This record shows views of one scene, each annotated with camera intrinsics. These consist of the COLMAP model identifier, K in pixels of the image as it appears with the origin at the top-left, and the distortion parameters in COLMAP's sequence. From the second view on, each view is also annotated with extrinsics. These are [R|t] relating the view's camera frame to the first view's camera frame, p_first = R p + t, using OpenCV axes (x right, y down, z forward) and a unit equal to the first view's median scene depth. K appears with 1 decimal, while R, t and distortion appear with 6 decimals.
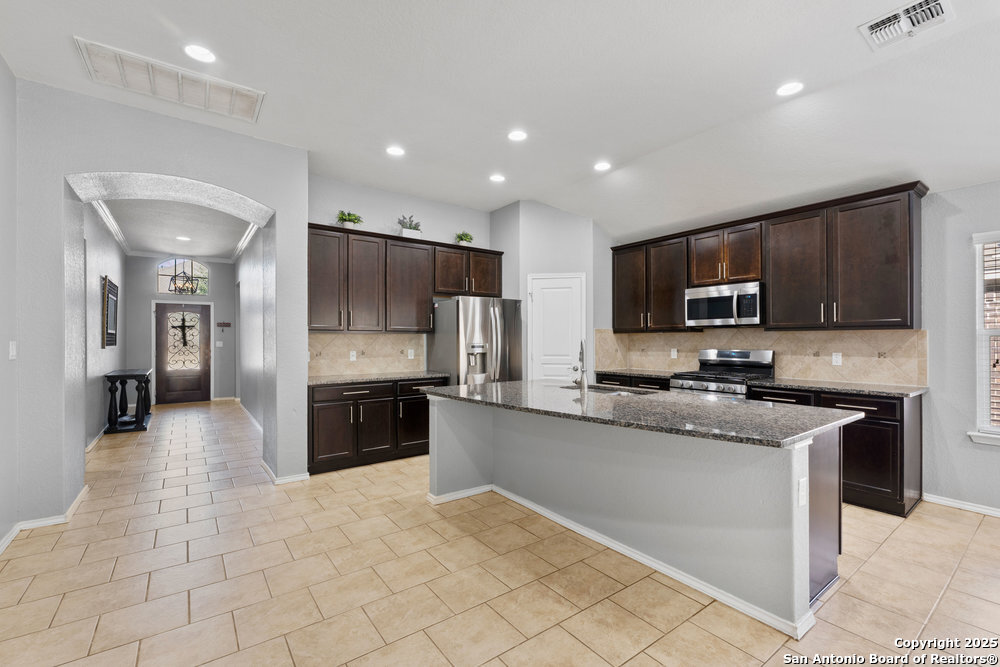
lens RADIAL K [[429.4, 0, 500.0], [0, 429.4, 333.5], [0, 0, 1]] dist [-0.002565, -0.000287]
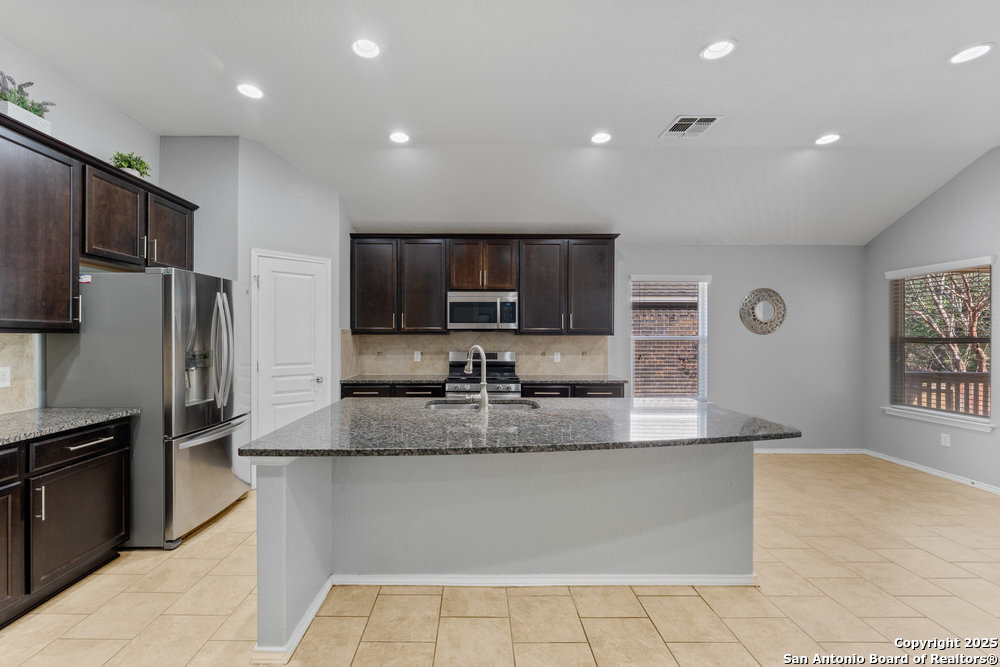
lens RADIAL K [[416.6, 0, 500.0], [0, 416.6, 333.5], [0, 0, 1]] dist [-0.000638, 0.000231]
pose [[0.591915, 0.010211, 0.805935, -0.290806], [-0.013414, 0.999906, -0.002817, -0.005570], [-0.805888, -0.009143, 0.591997, 0.345537]]
